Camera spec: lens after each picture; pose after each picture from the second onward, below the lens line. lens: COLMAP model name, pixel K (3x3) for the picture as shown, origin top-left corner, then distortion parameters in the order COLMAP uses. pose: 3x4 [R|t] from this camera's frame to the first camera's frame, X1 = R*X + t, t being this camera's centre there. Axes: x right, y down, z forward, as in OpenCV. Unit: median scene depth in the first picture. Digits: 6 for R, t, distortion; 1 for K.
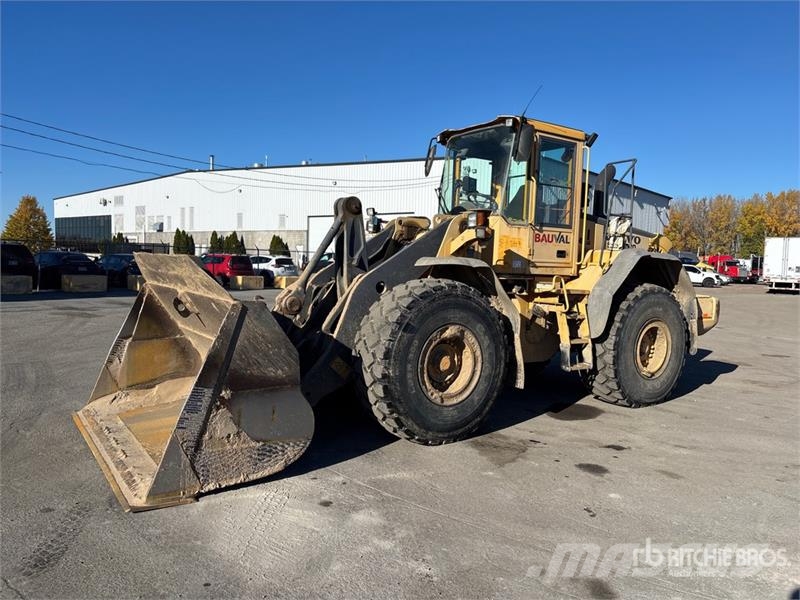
lens RADIAL K [[603.4, 0, 397.2], [0, 603.4, 304.7], [0, 0, 1]] dist [0.023757, 0.001007]
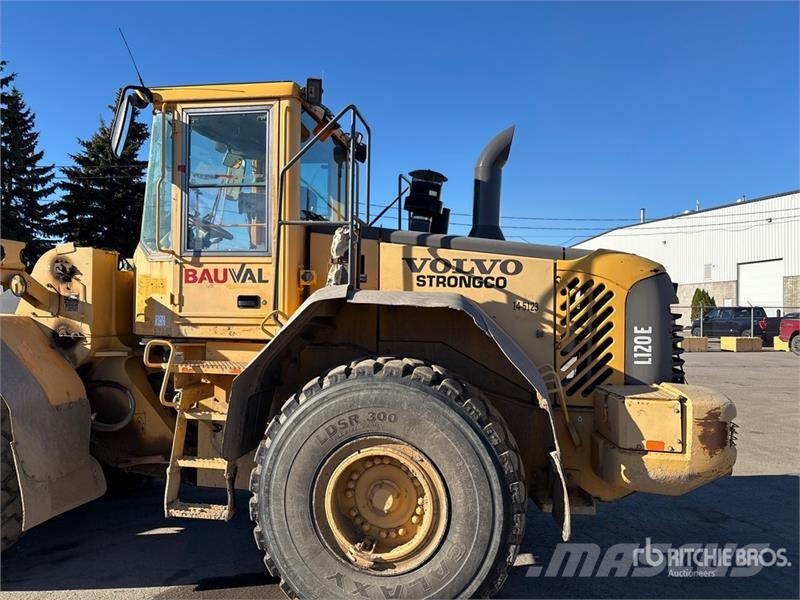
lens RADIAL K [[603.4, 0, 397.2], [0, 603.4, 304.7], [0, 0, 1]] dist [0.023757, 0.001007]
pose [[0.732939, -0.029508, -0.679654, 0.816766], [-0.035595, 0.996027, -0.081629, -0.042860], [0.679362, 0.084021, 0.728977, 0.735469]]
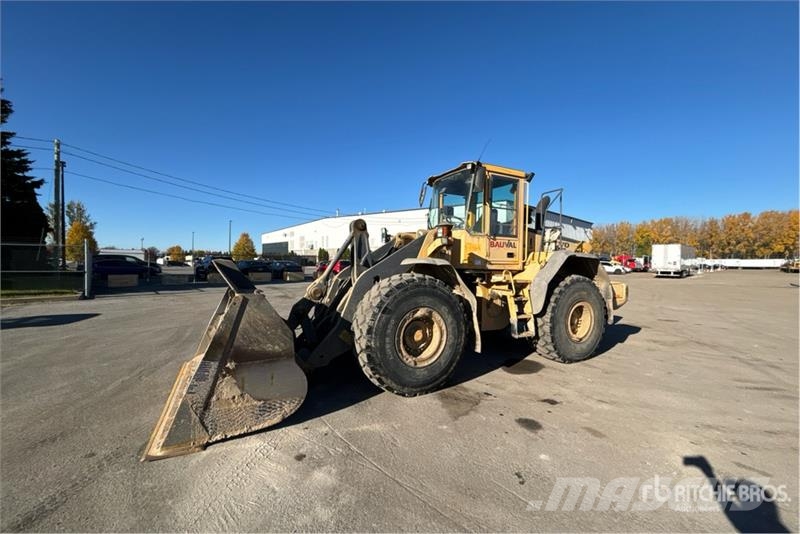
lens RADIAL K [[323.3, 0, 400.0], [0, 323.3, 267.0], [0, 0, 1]] dist [-0.002949, -0.000435]
pose [[0.992711, -0.015844, -0.119477, 0.108626], [0.008795, 0.998201, -0.059302, -0.012954], [0.120202, 0.057819, 0.991064, 0.218985]]
